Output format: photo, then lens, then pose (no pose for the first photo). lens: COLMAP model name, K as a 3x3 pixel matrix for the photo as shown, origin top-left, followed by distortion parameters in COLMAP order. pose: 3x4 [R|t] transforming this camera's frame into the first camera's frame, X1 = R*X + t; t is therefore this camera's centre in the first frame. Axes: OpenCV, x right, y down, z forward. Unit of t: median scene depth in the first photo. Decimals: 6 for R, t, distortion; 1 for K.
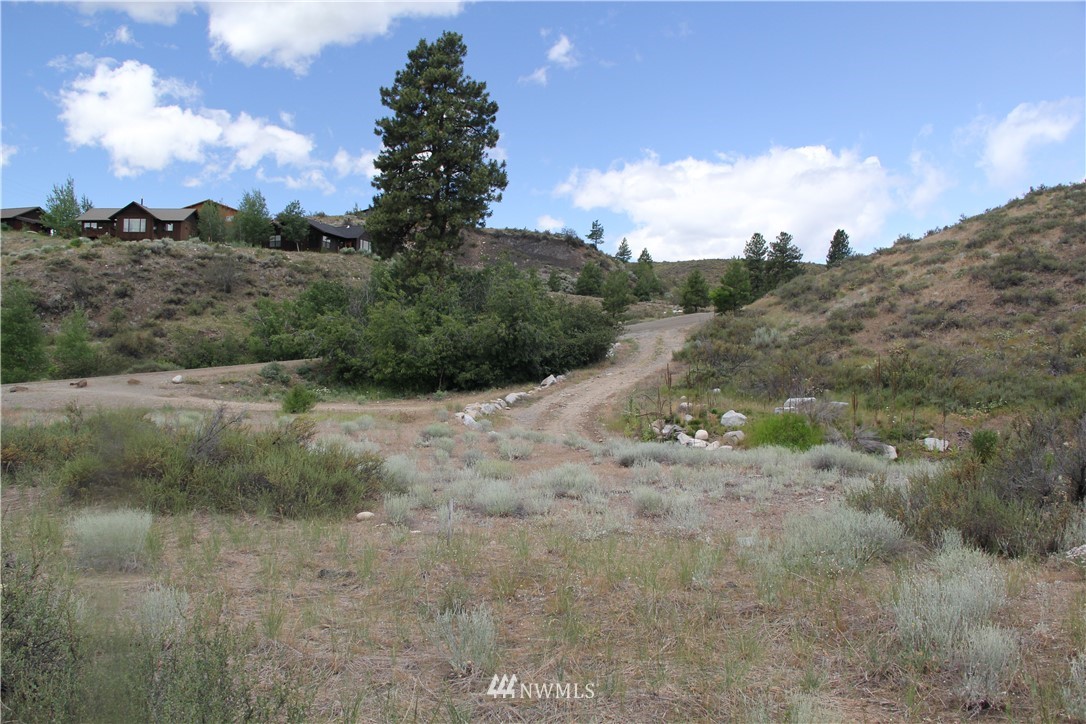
lens RADIAL K [[937.1, 0, 536.3], [0, 937.1, 360.9], [0, 0, 1]] dist [-0.139946, 0.083649]
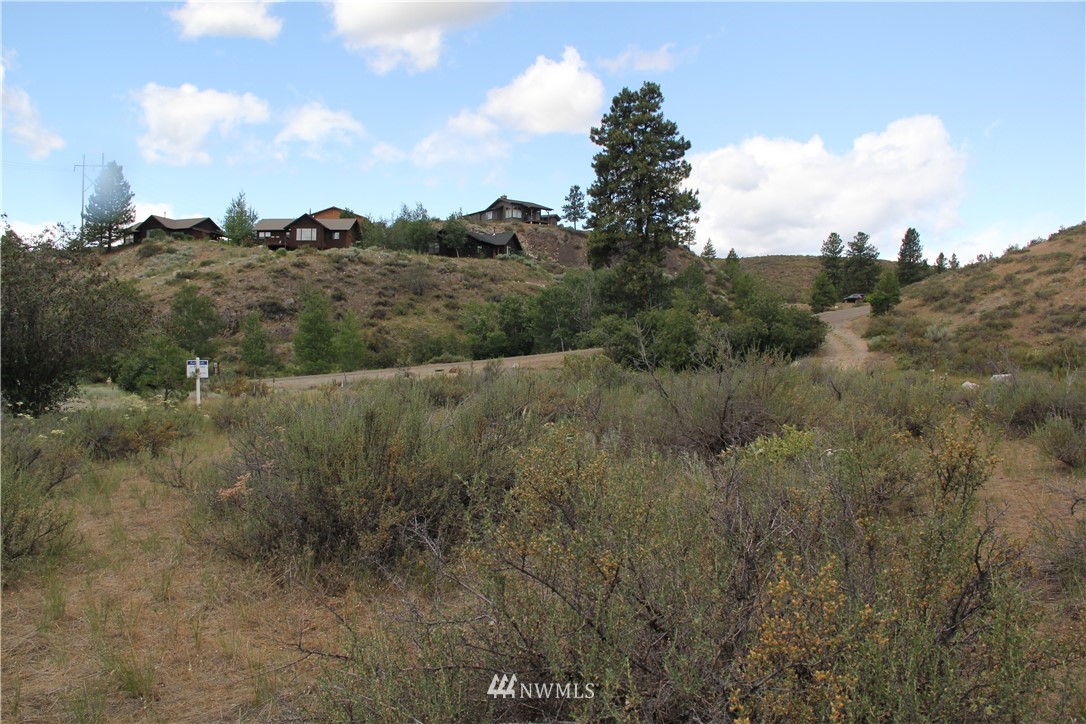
lens RADIAL K [[937.1, 0, 546.9], [0, 937.1, 361.6], [0, 0, 1]] dist [-0.139946, 0.083649]
pose [[0.999331, -0.004378, -0.036309, -0.145984], [0.004604, 0.999971, 0.006132, 0.002574], [0.036281, -0.006295, 0.999322, -0.175901]]
